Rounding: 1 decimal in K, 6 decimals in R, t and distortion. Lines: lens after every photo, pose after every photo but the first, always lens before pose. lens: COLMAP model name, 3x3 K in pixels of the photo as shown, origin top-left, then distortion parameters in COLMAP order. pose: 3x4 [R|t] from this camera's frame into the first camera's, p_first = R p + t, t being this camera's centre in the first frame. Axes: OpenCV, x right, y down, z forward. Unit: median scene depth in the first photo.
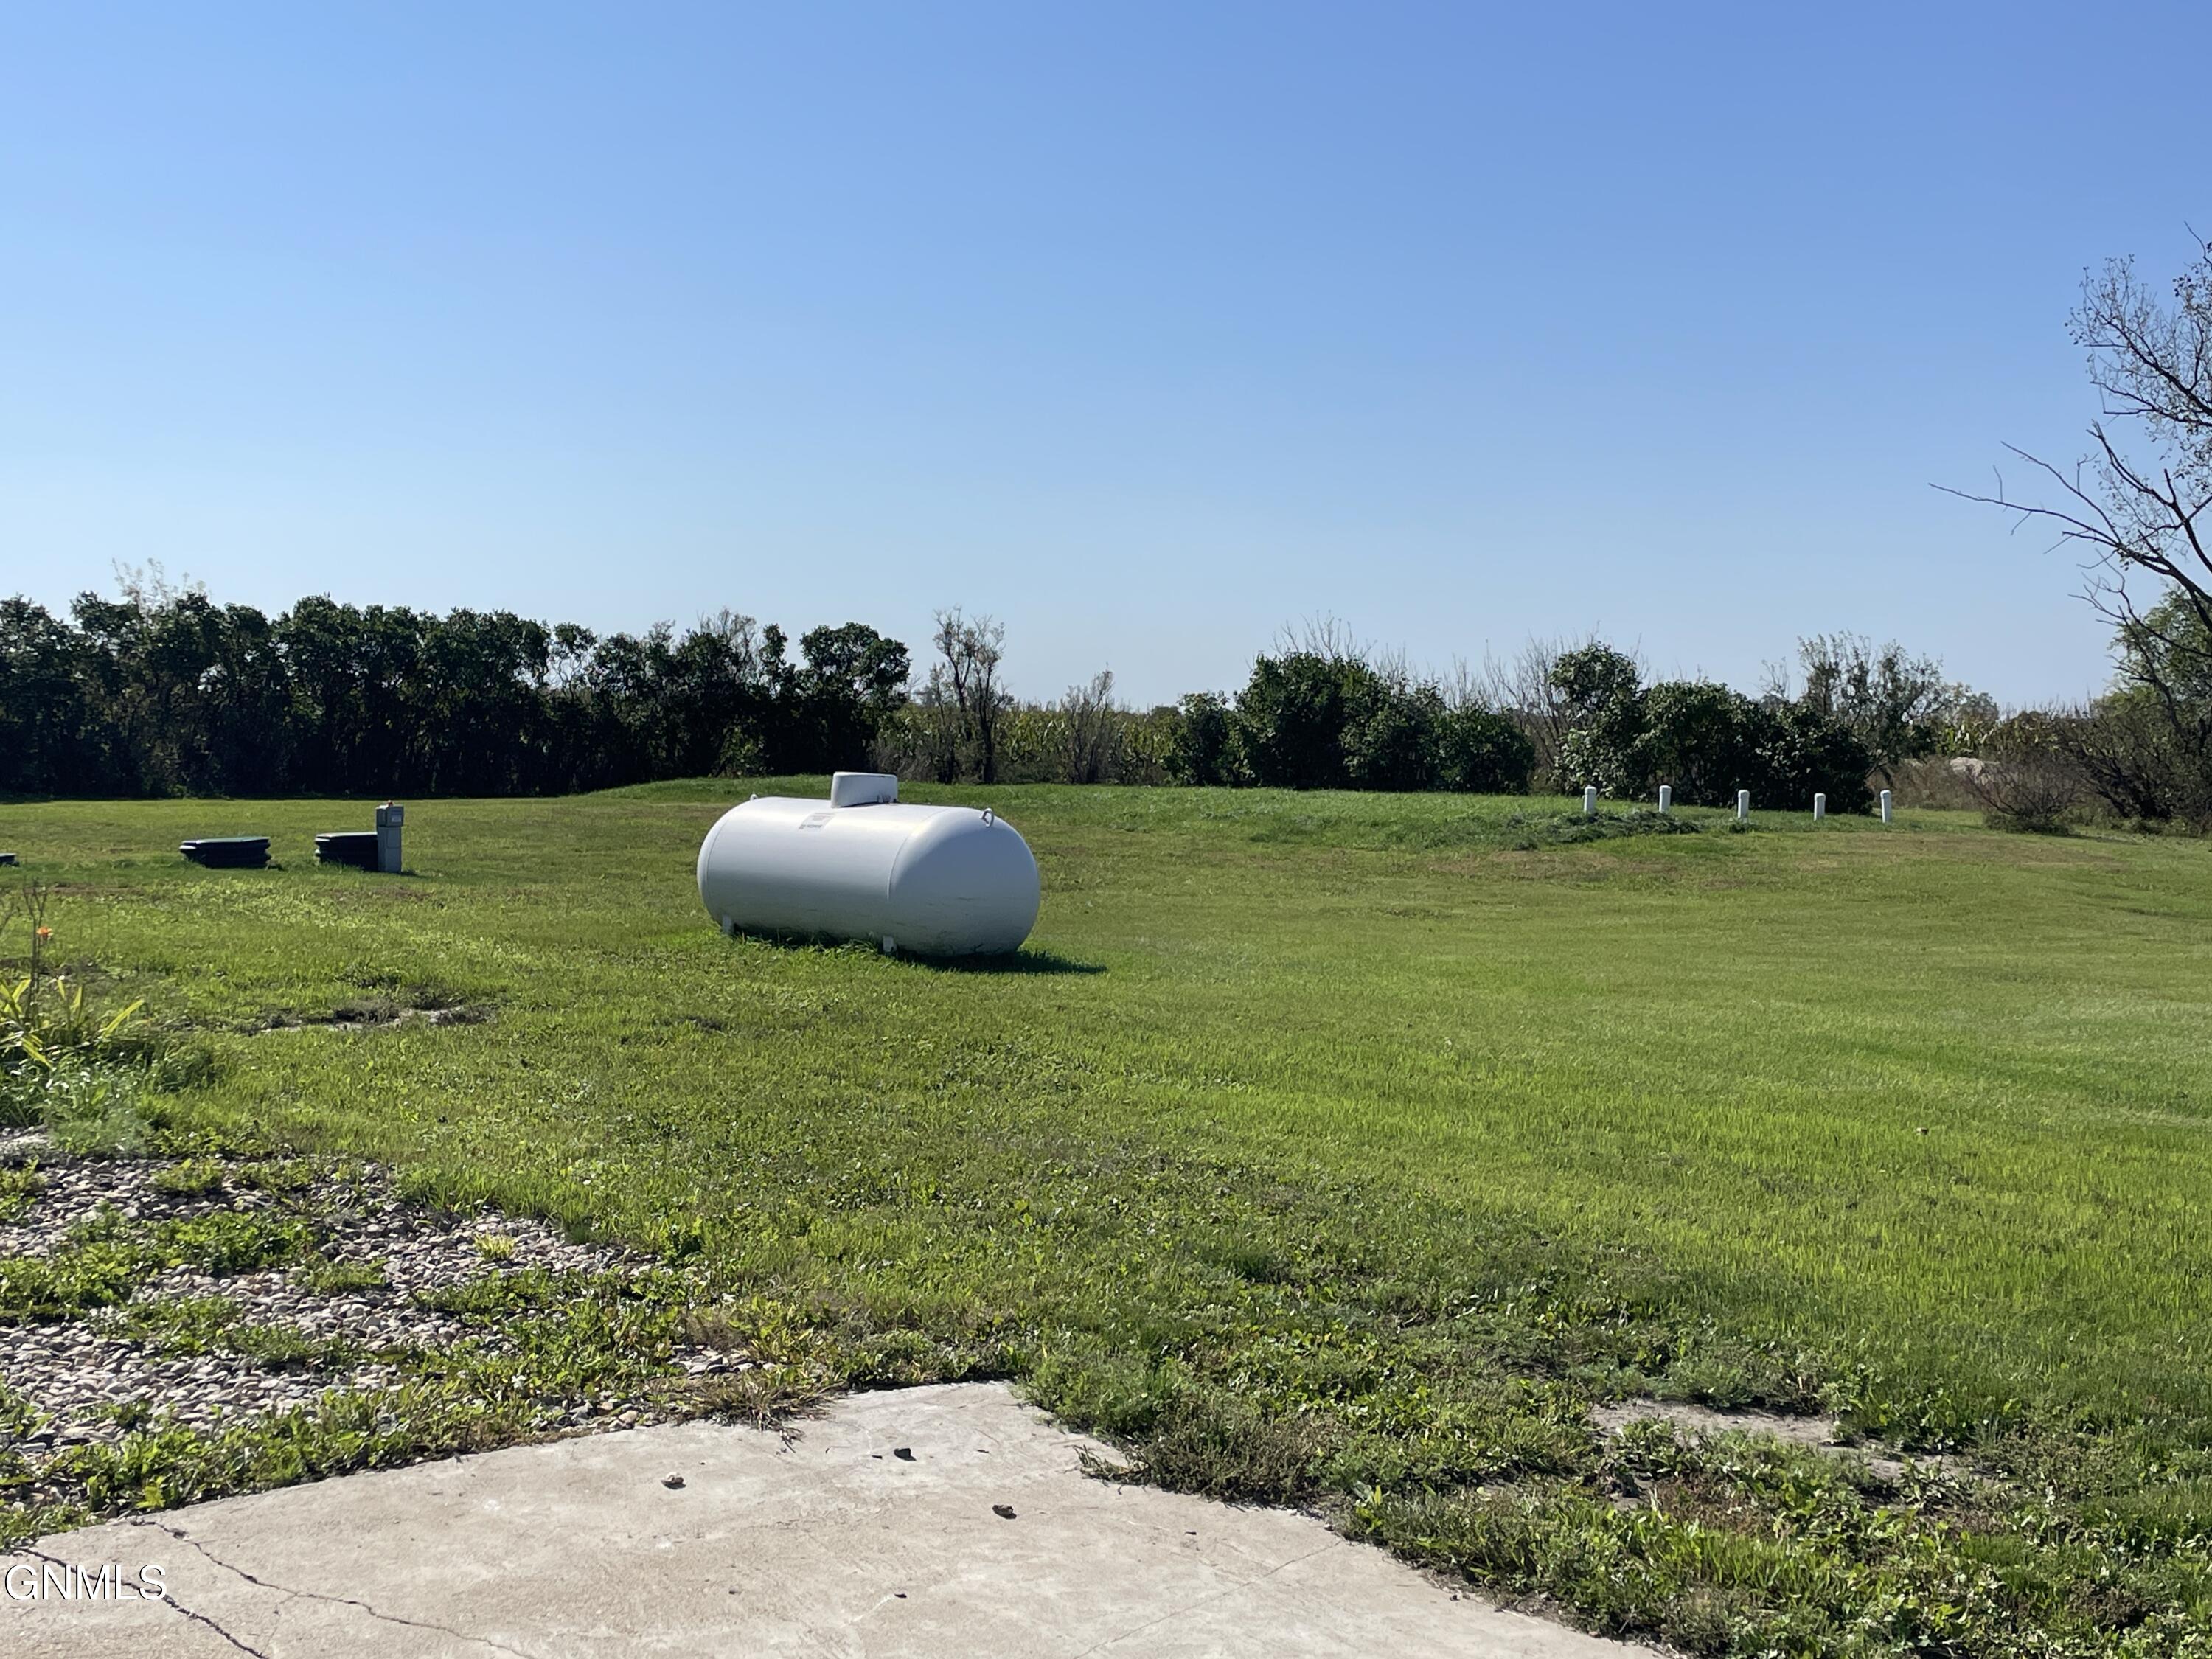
lens RADIAL K [[2638.9, 0, 1106.3], [0, 2638.9, 829.1], [0, 0, 1]] dist [0.006570, 0.000000]
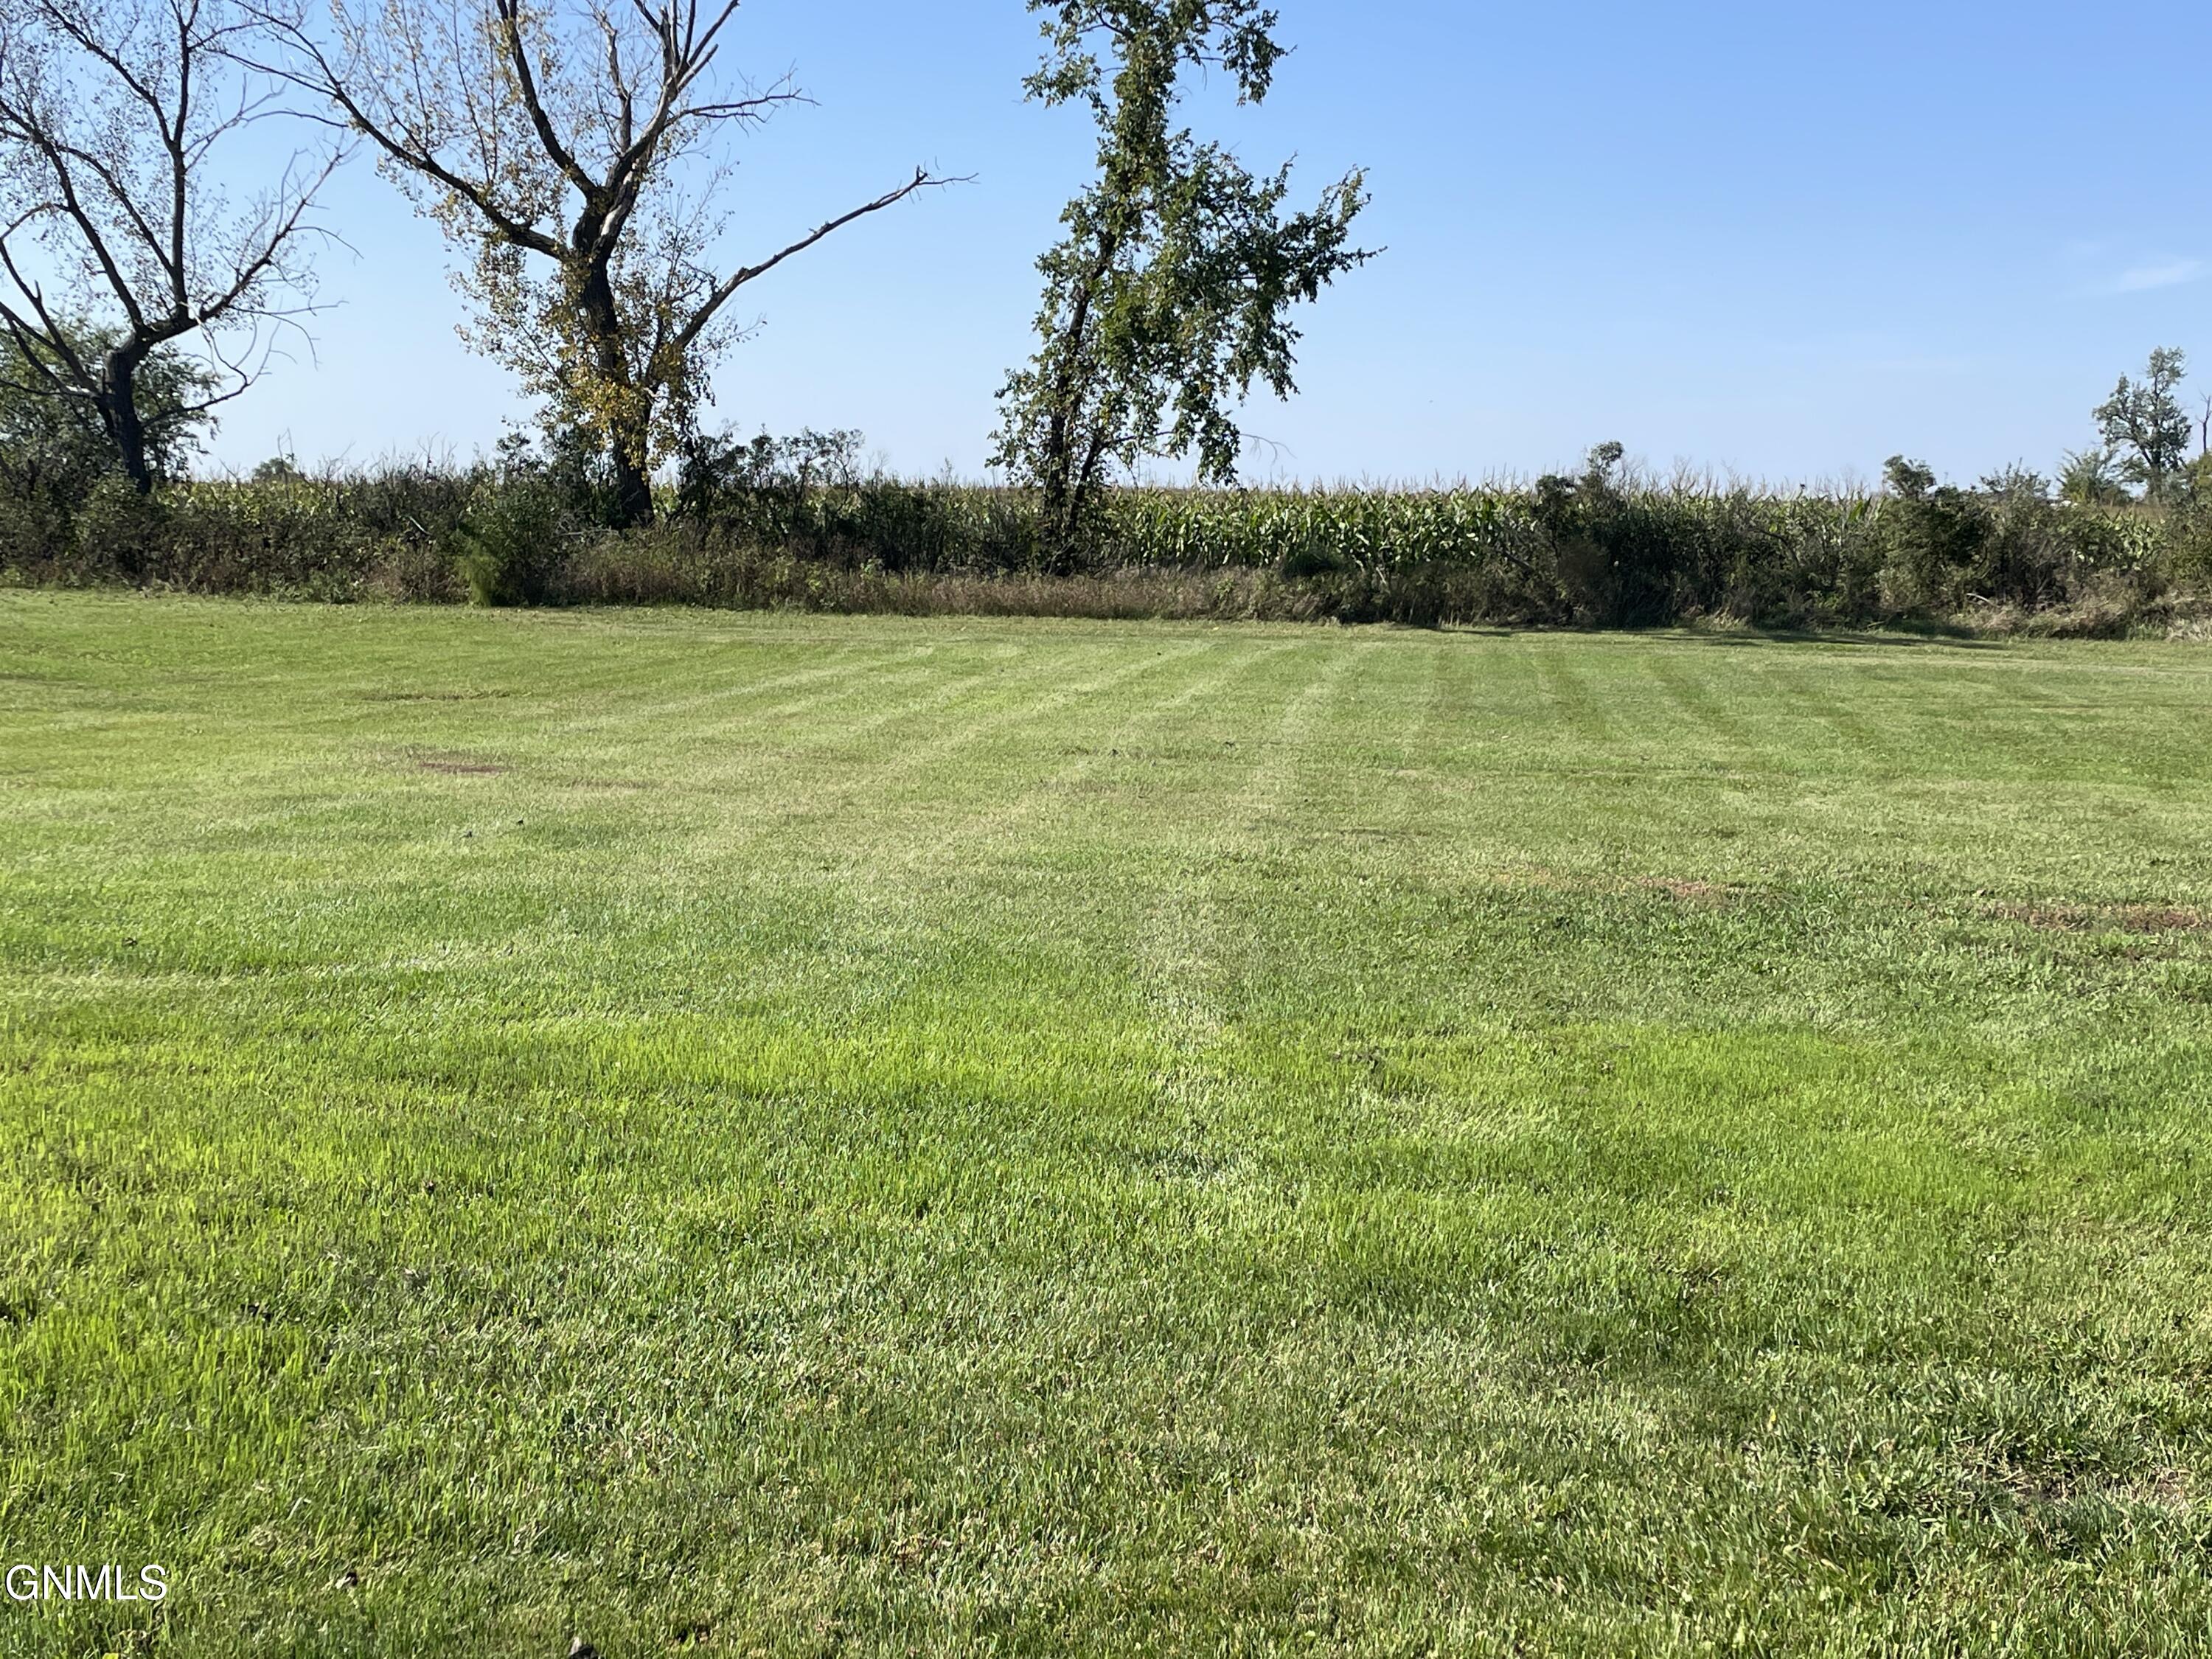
lens RADIAL K [[2638.9, 0, 1106.5], [0, 2638.9, 829.3], [0, 0, 1]] dist [0.006570, 0.000000]
pose [[0.707894, -0.071995, 0.702640, 0.075445], [0.005689, 0.995341, 0.096254, 0.000900], [-0.706296, -0.064140, 0.705005, 0.254646]]
